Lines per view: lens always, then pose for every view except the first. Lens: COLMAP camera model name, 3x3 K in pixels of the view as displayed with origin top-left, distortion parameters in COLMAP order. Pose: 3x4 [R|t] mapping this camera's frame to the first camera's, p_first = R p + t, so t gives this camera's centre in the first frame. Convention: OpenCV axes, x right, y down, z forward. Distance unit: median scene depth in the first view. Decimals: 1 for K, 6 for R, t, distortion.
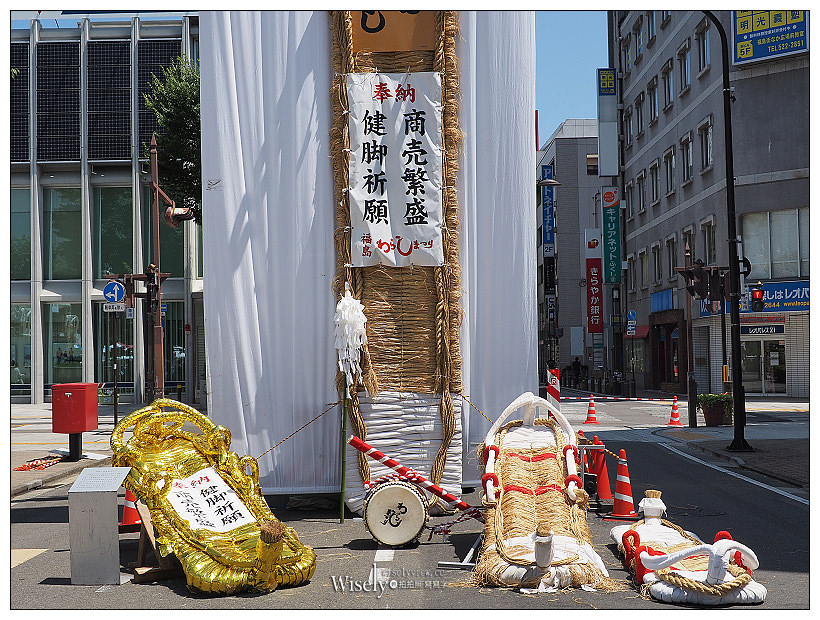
lens RADIAL K [[1208.8, 0, 410.0], [0, 1208.8, 310.0], [0, 0, 1]] dist [0.014450, 0.036946]
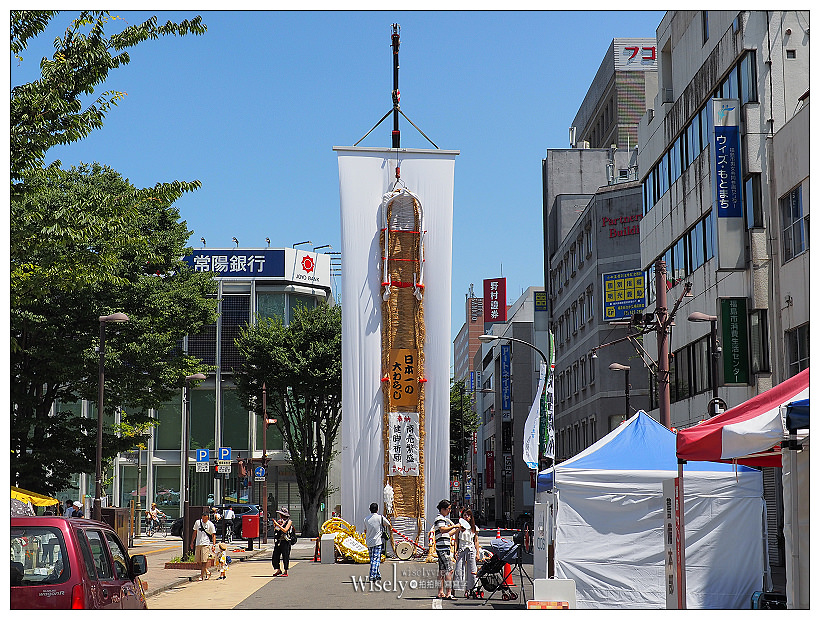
lens RADIAL K [[1208.8, 0, 410.0], [0, 1208.8, 310.0], [0, 0, 1]] dist [0.014450, 0.036946]
pose [[0.999618, 0.018338, 0.020688, -0.066221], [-0.015684, 0.992422, -0.121872, -0.080107], [-0.022766, 0.121501, 0.992330, -2.110442]]
